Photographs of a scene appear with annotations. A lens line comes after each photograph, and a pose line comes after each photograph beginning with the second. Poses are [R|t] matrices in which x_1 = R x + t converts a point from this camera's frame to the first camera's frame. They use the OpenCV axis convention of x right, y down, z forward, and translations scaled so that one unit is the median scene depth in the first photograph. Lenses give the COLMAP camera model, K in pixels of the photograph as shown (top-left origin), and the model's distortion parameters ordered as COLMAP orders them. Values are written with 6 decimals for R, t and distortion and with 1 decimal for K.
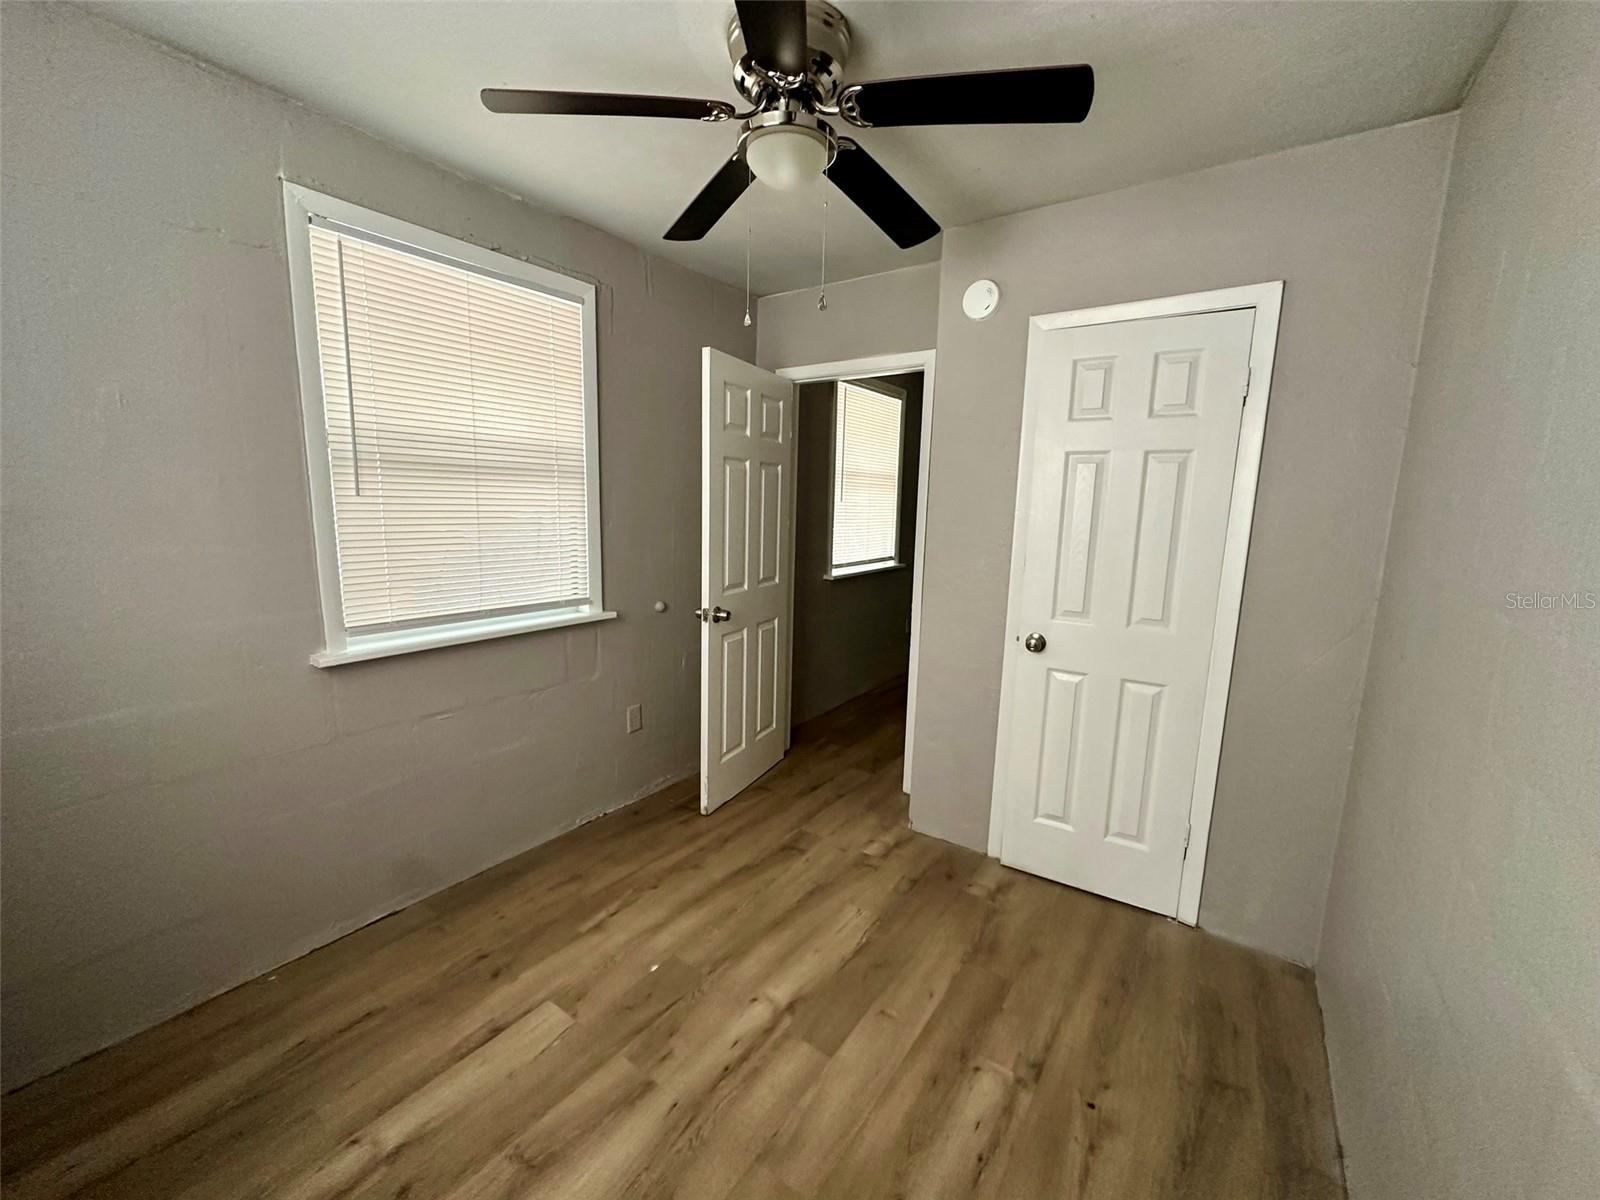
lens RADIAL K [[642.1, 0, 798.4], [0, 642.1, 602.3], [0, 0, 1]] dist [0.000641, 0.000206]
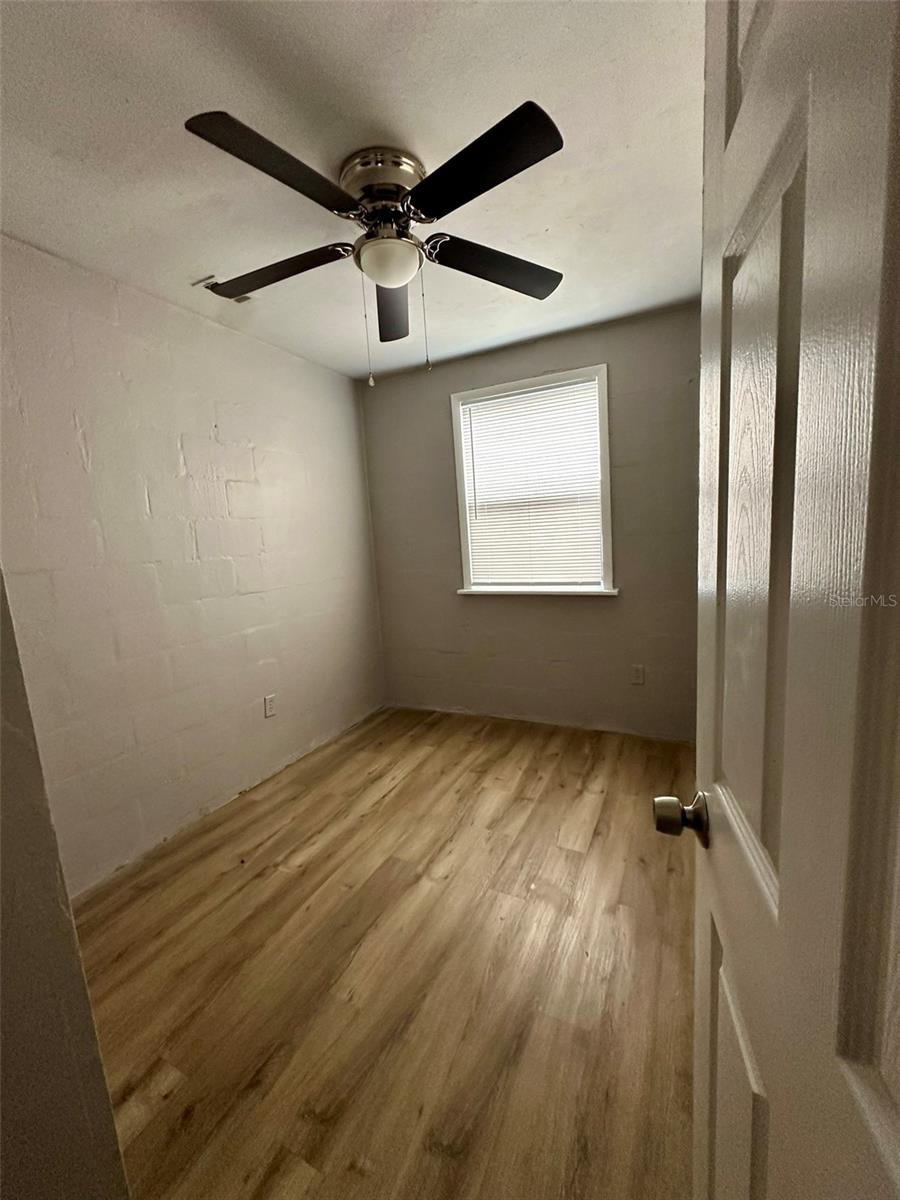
lens RADIAL K [[481.5, 0, 451.9], [0, 481.5, 599.3], [0, 0, 1]] dist [0.000641, 0.000206]
pose [[-0.987932, 0.057567, -0.143791, 0.032437], [0.014158, 0.958042, 0.286277, -0.250864], [0.154238, 0.280786, -0.947296, 1.923650]]
